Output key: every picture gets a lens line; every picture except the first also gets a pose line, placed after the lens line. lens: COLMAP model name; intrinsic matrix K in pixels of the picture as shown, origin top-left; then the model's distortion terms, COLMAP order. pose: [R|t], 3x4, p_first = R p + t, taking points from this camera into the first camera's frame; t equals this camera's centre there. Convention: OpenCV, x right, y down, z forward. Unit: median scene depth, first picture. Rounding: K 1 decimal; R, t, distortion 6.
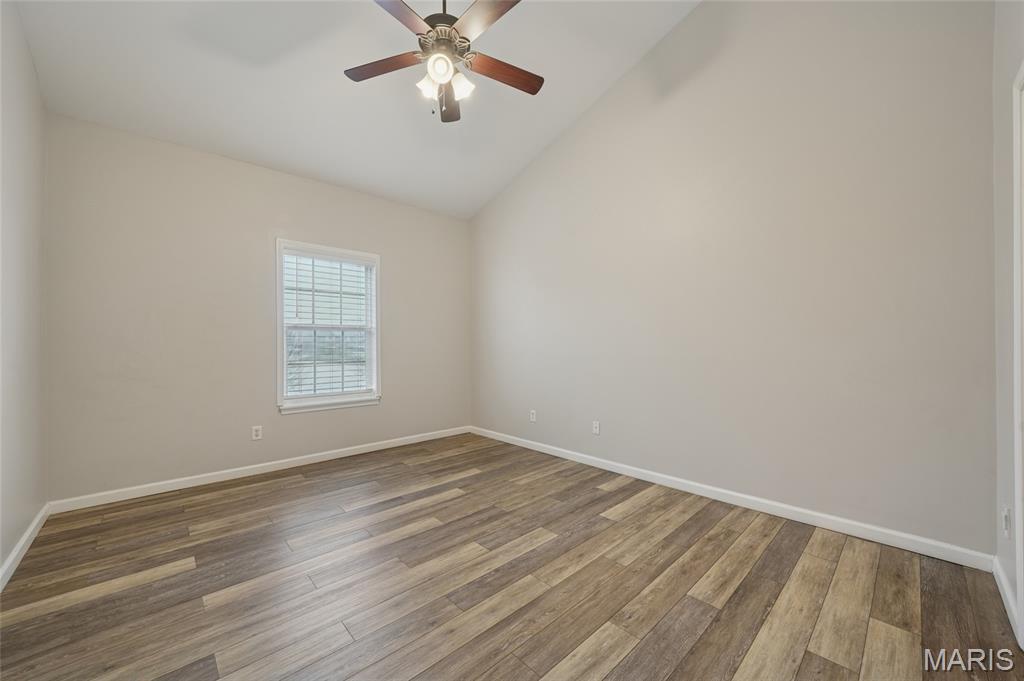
lens RADIAL K [[389.4, 0, 513.1], [0, 389.4, 342.3], [0, 0, 1]] dist [-0.007911, 0.000550]
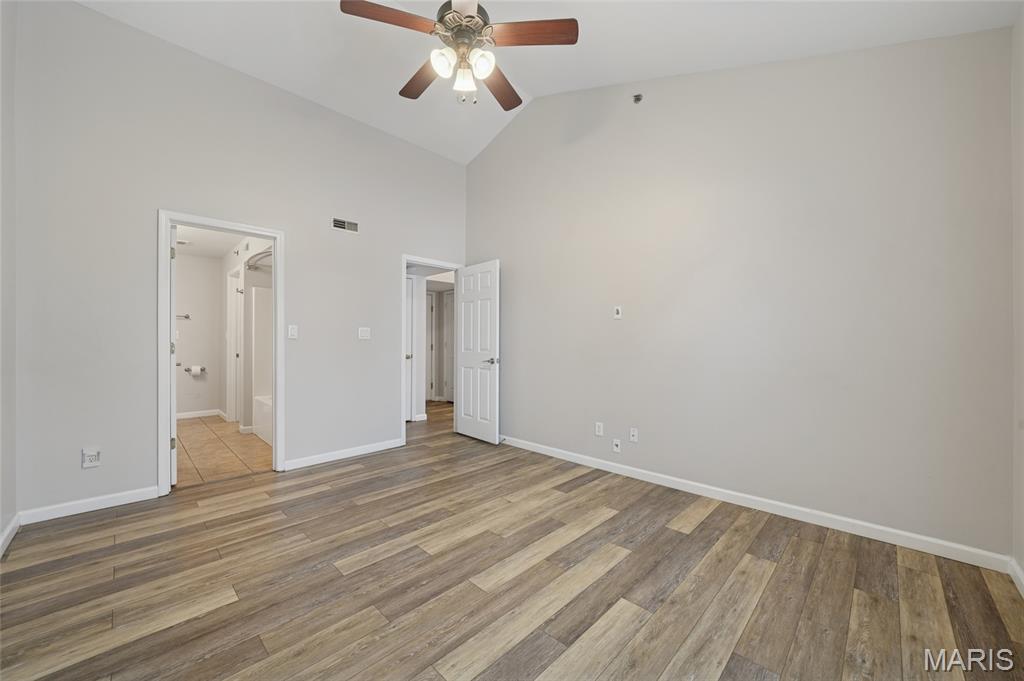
lens RADIAL K [[389.4, 0, 510.4], [0, 389.4, 341.6], [0, 0, 1]] dist [-0.007911, 0.000550]
pose [[-0.999241, 0.001476, -0.038926, -0.258893], [0.001734, 0.999977, -0.006597, 0.007885], [0.038915, -0.006659, -0.999220, 1.977899]]
